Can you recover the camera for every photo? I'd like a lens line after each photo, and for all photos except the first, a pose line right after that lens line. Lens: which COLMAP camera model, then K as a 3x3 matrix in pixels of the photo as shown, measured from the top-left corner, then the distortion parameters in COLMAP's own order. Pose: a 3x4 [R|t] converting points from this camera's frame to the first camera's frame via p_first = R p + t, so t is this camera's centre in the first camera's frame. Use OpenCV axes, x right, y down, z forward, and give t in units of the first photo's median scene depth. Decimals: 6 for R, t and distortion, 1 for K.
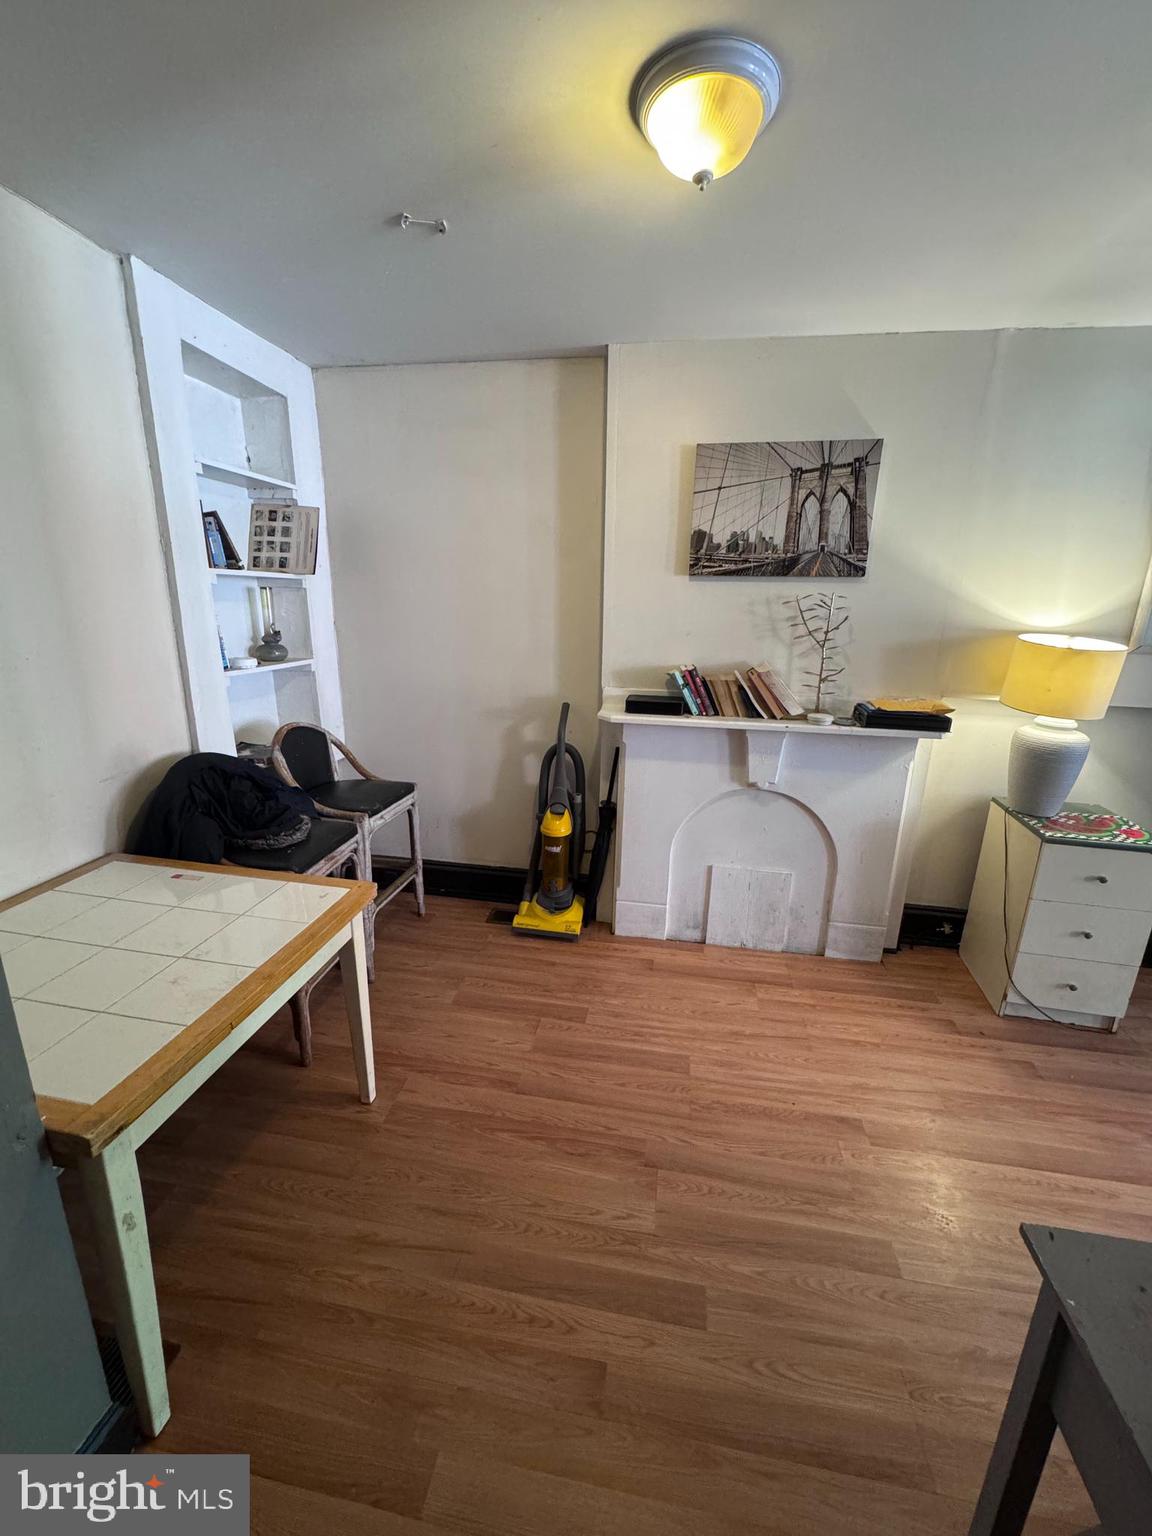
lens RADIAL K [[613.5, 0, 578.8], [0, 613.5, 764.0], [0, 0, 1]] dist [-0.002035, -0.000085]
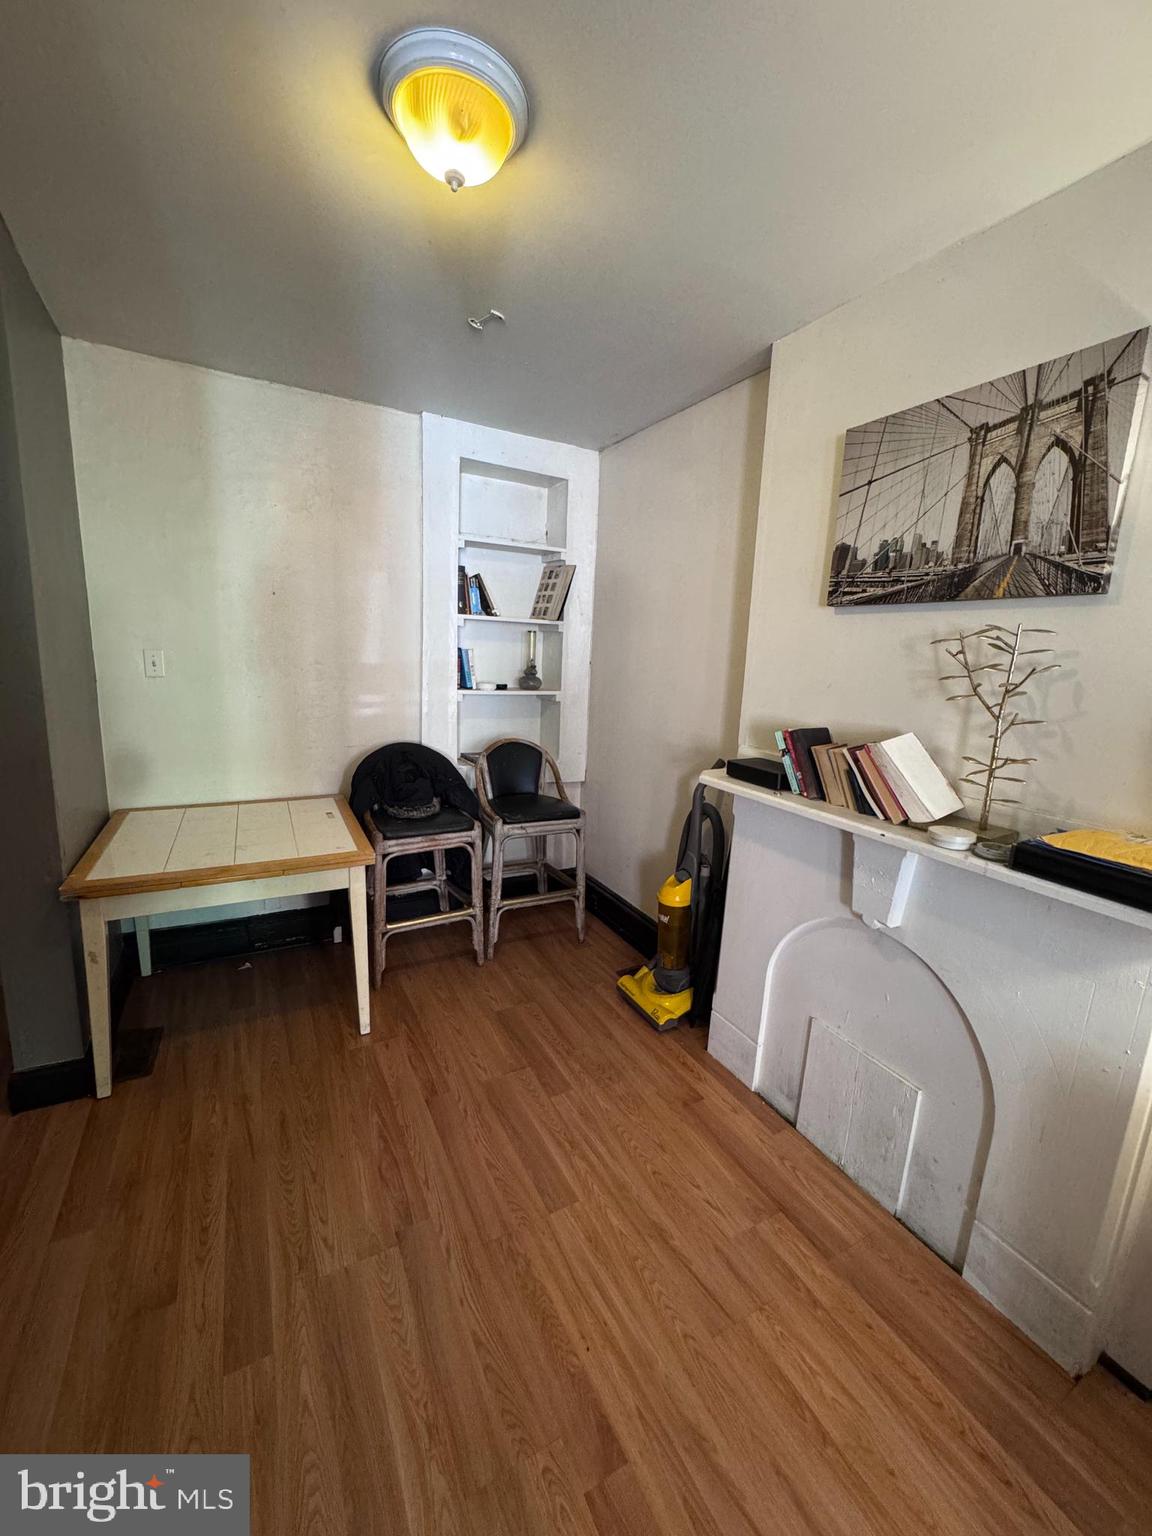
lens RADIAL K [[613.5, 0, 578.8], [0, 613.5, 764.0], [0, 0, 1]] dist [-0.002035, -0.000085]
pose [[0.615960, 0.155374, -0.772303, 0.619660], [-0.234380, 0.972107, 0.008638, -0.064342], [0.752103, 0.175692, 0.635195, 0.361123]]
